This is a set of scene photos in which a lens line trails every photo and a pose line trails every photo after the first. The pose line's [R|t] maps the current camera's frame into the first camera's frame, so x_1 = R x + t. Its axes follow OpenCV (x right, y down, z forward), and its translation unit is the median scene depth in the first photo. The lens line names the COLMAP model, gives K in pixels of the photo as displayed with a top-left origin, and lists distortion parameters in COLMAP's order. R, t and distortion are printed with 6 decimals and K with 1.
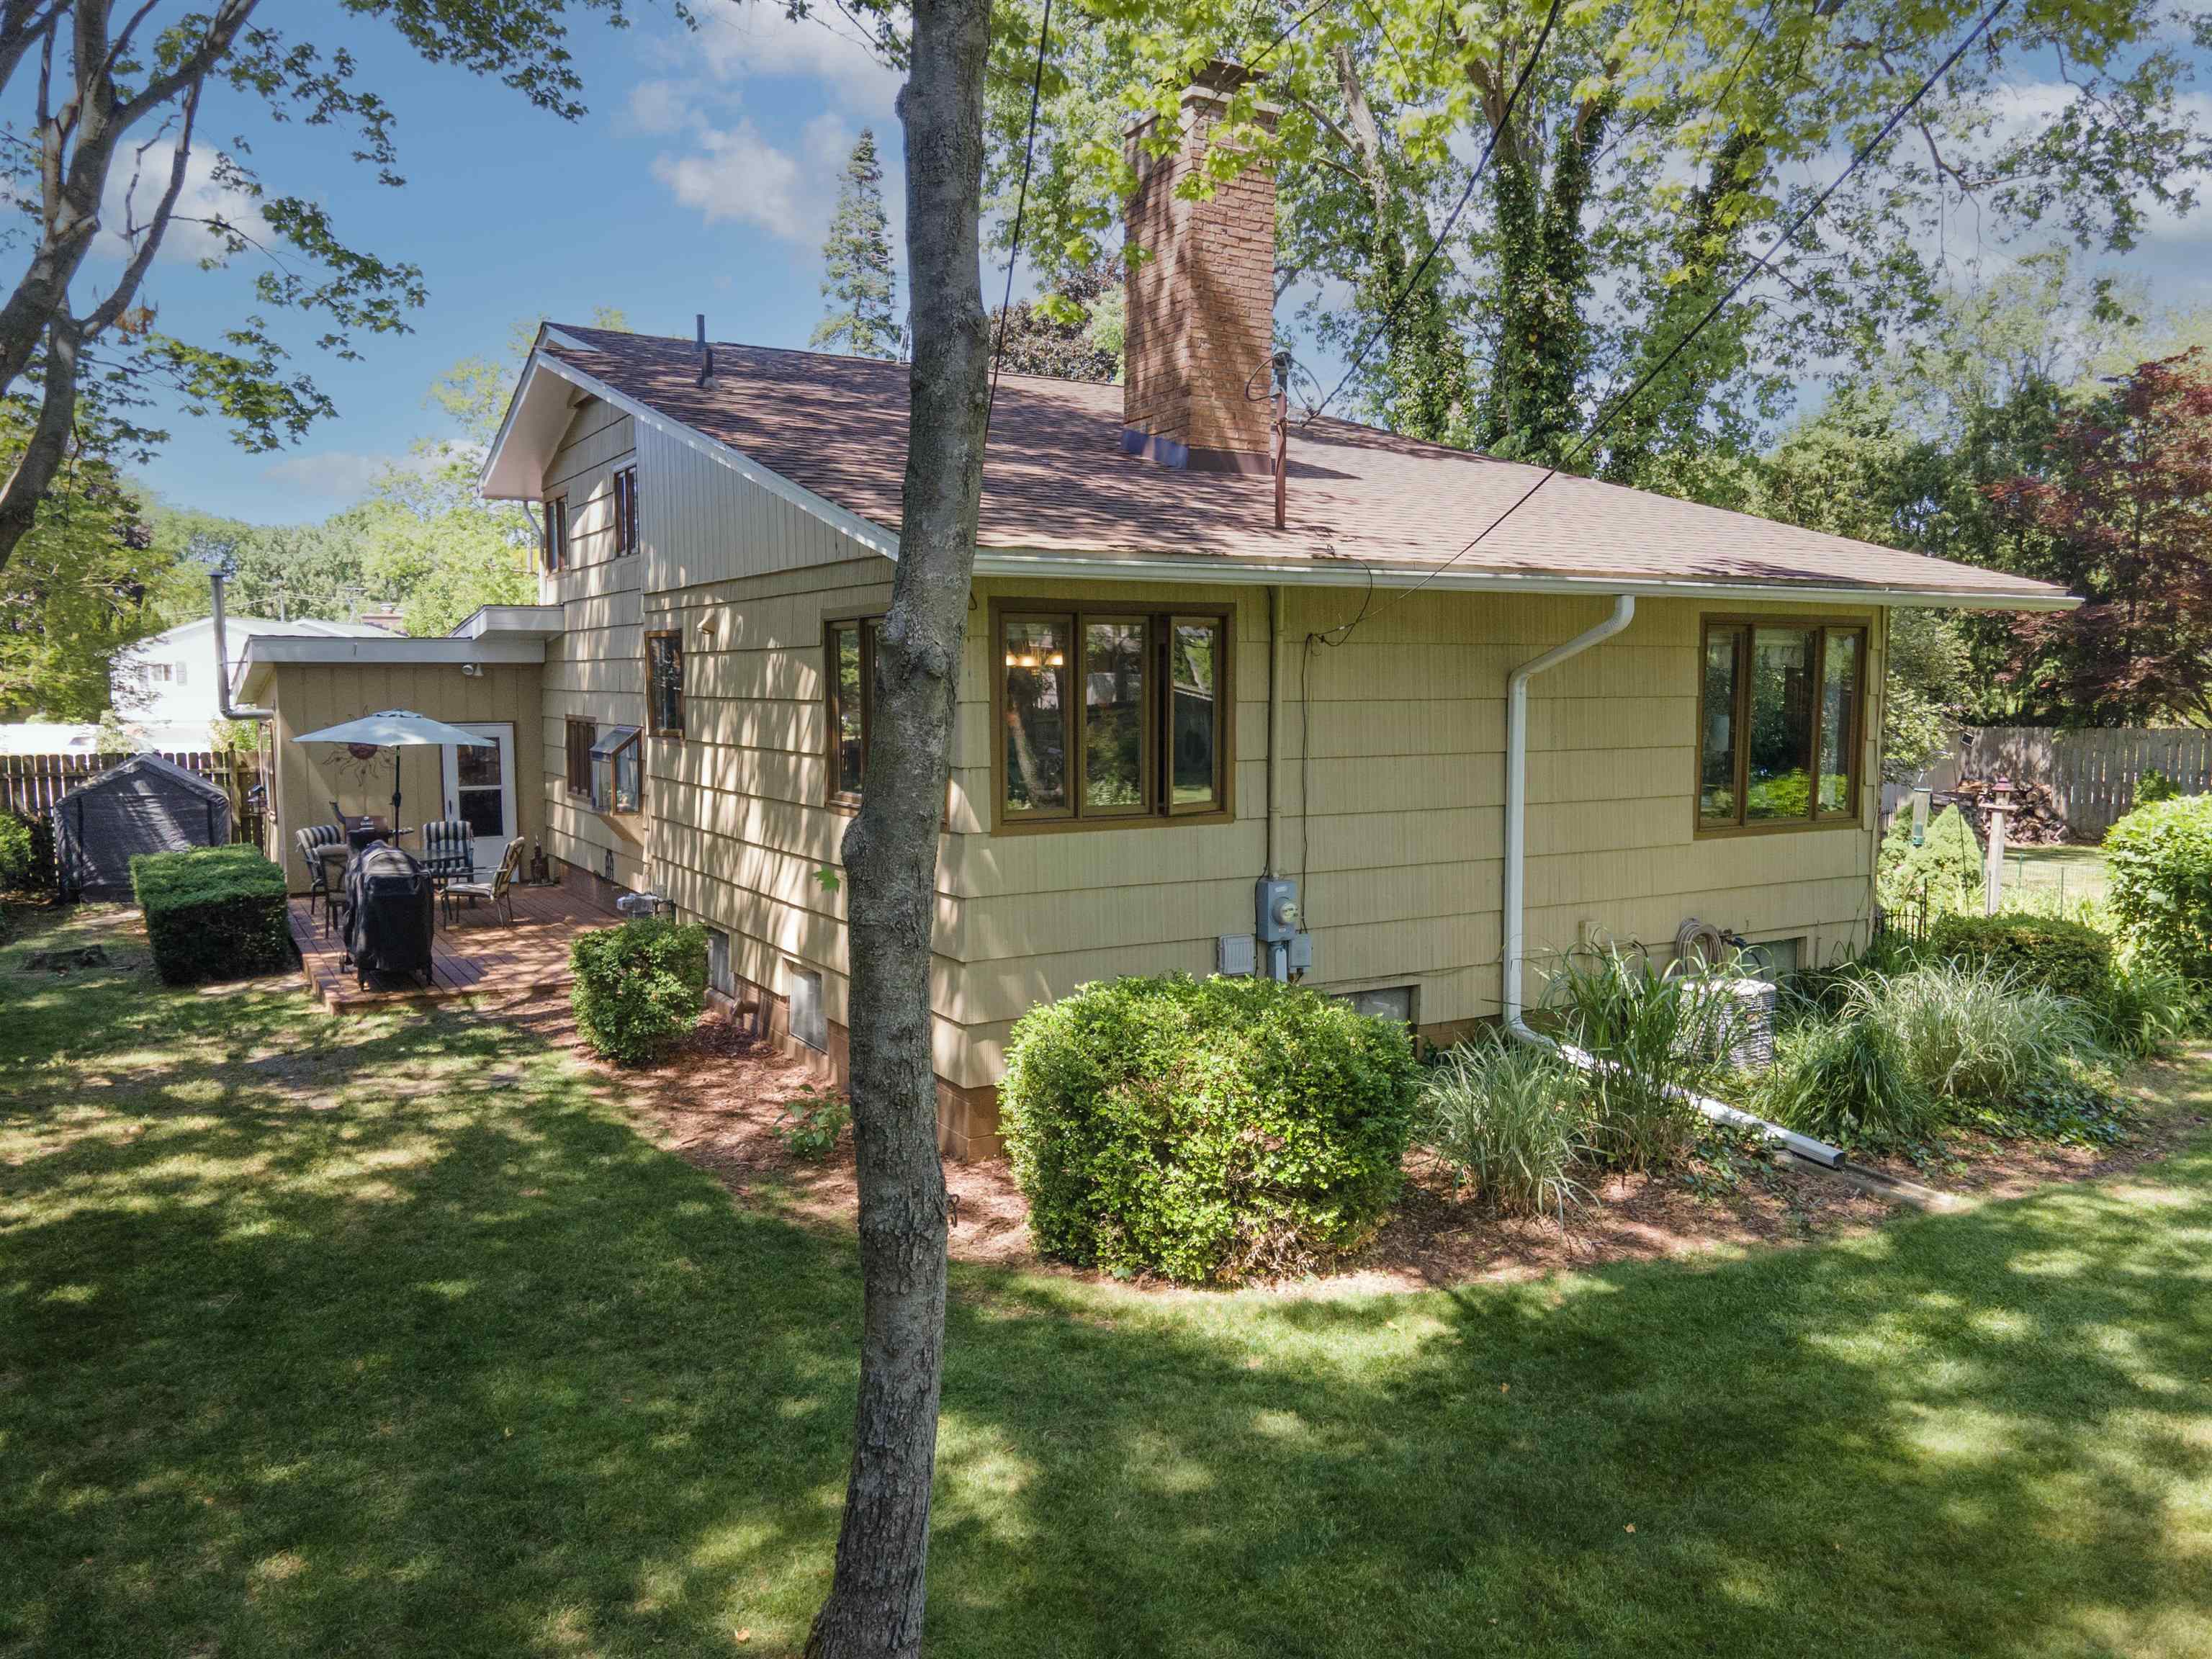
lens RADIAL K [[1639.0, 0, 1106.0], [0, 1639.0, 829.5], [0, 0, 1]] dist [0.041959, 0.009751]
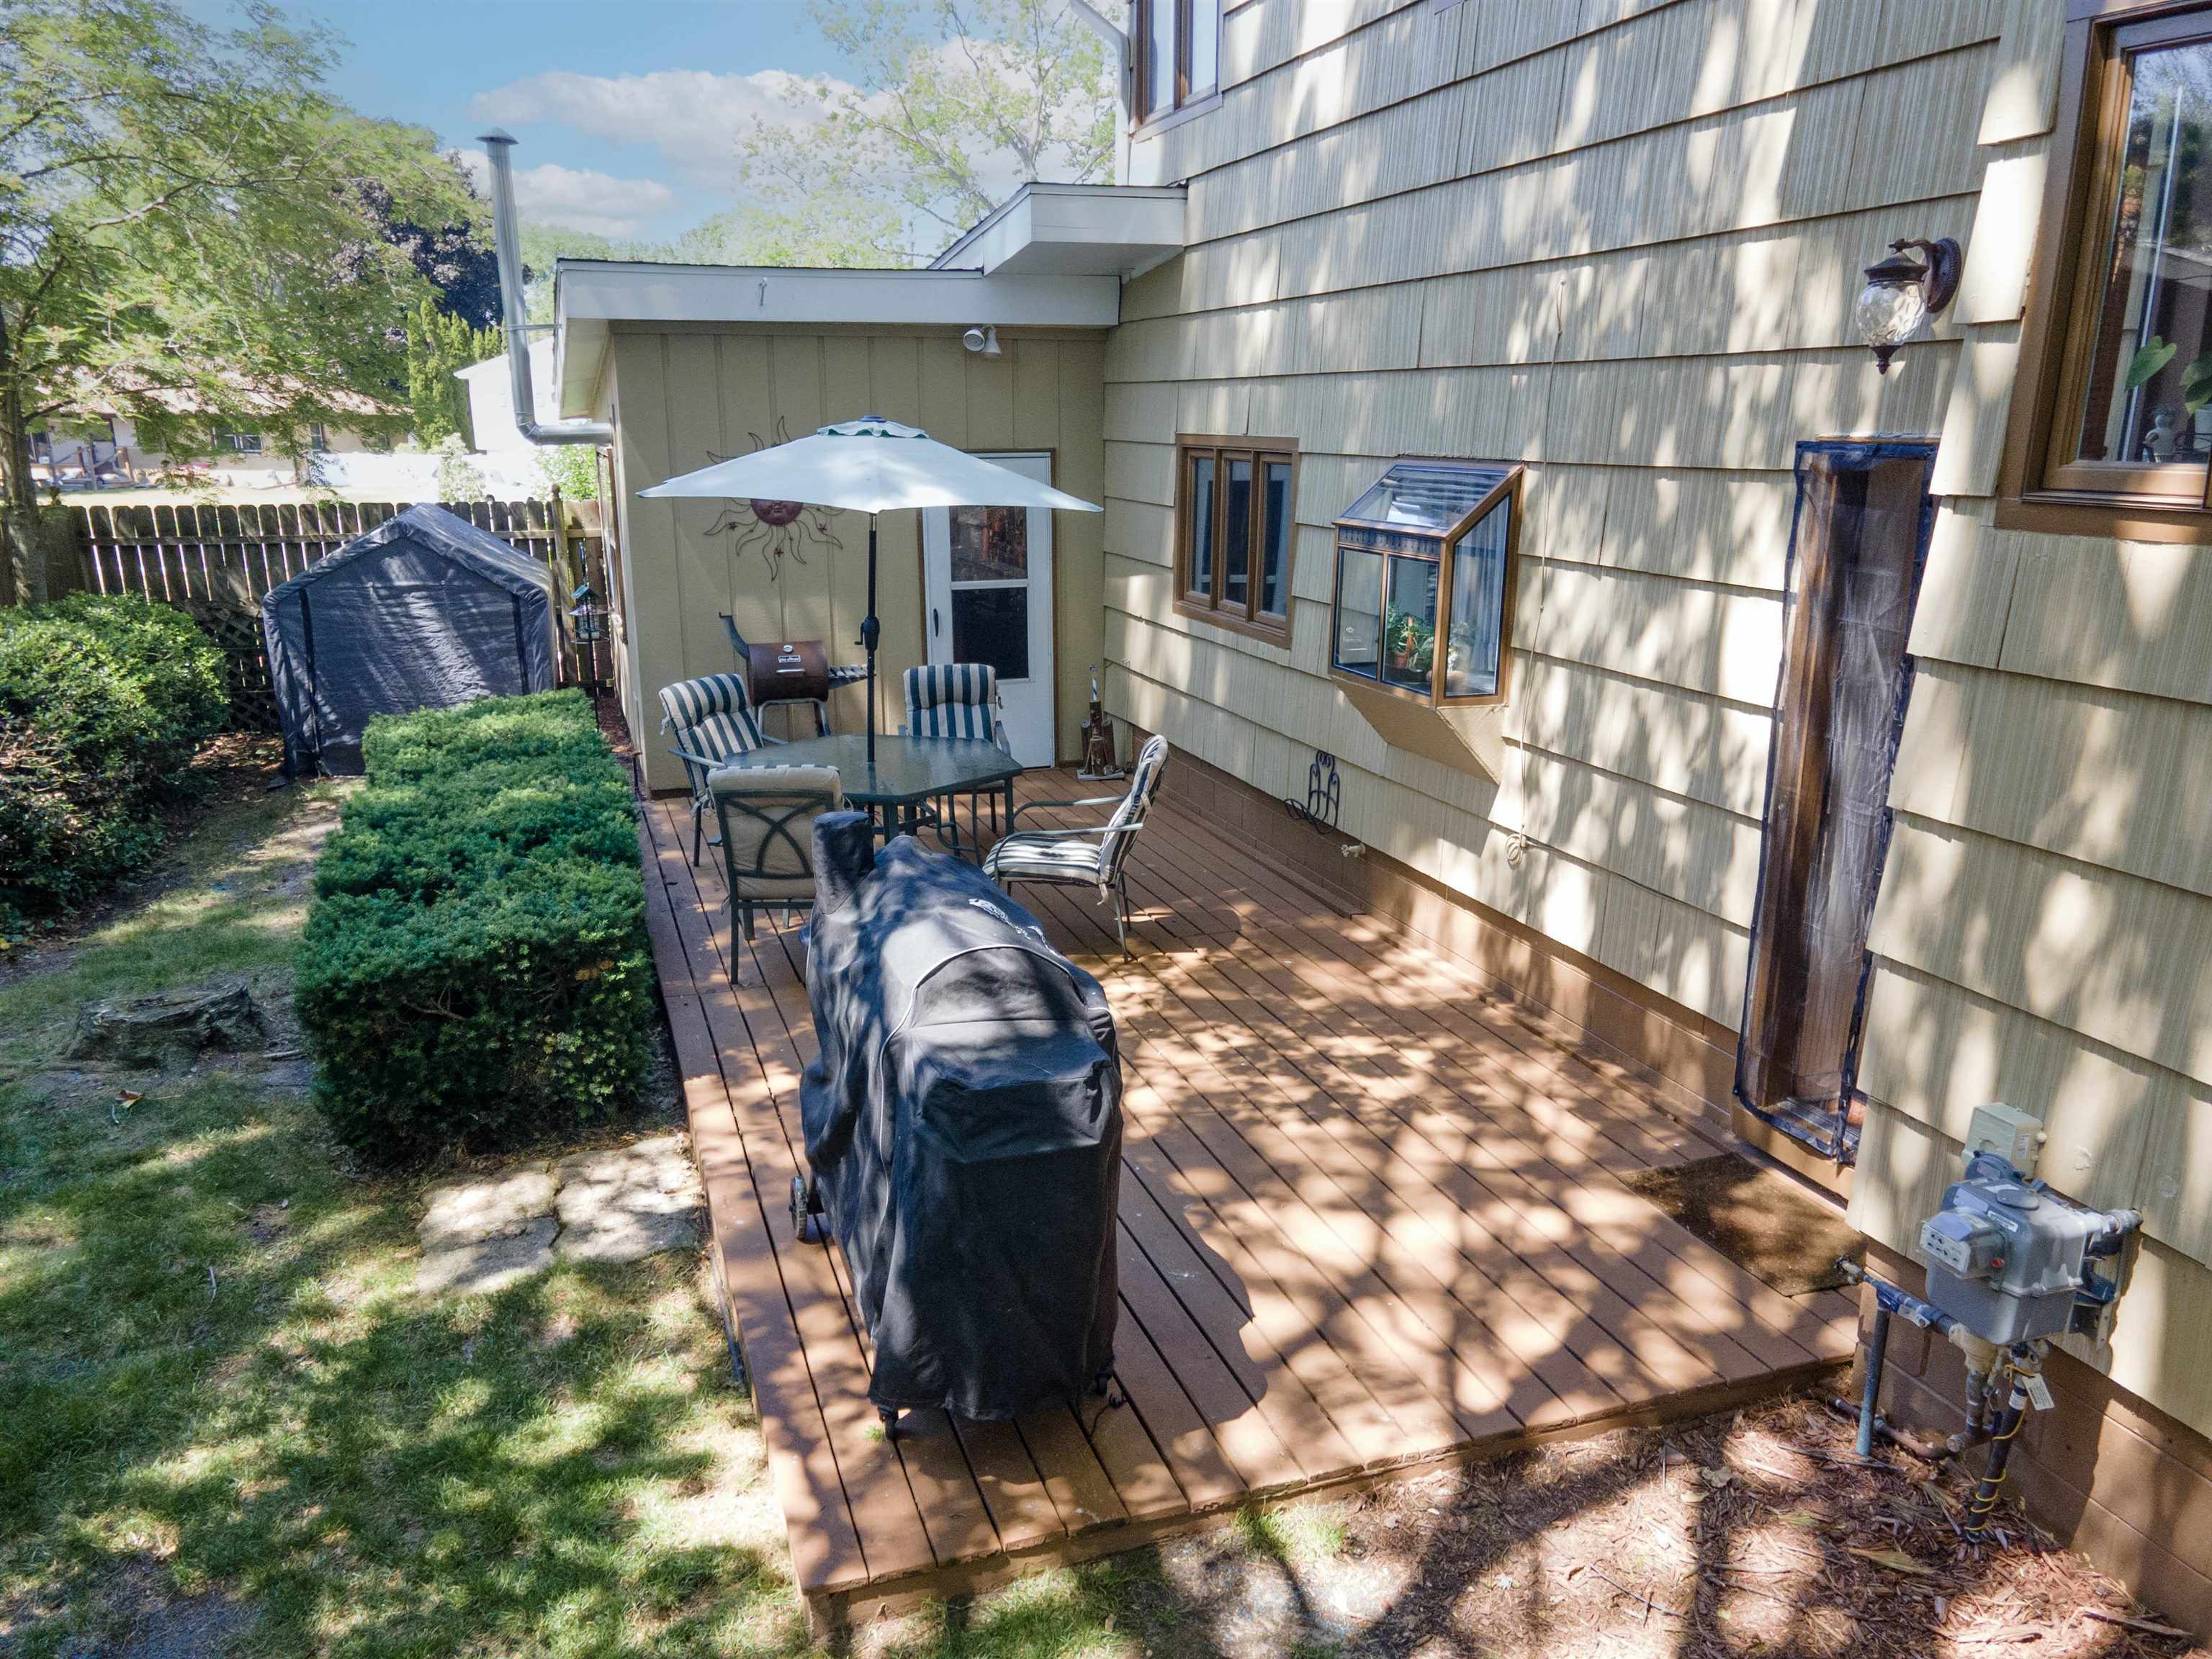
lens RADIAL K [[1639.0, 0, 1106.0], [0, 1639.0, 829.5], [0, 0, 1]] dist [0.041959, 0.009751]
pose [[0.980861, 0.044726, -0.189503, -0.252833], [-0.014190, 0.987092, 0.159524, -0.032753], [0.194191, -0.153782, 0.968835, 0.521863]]
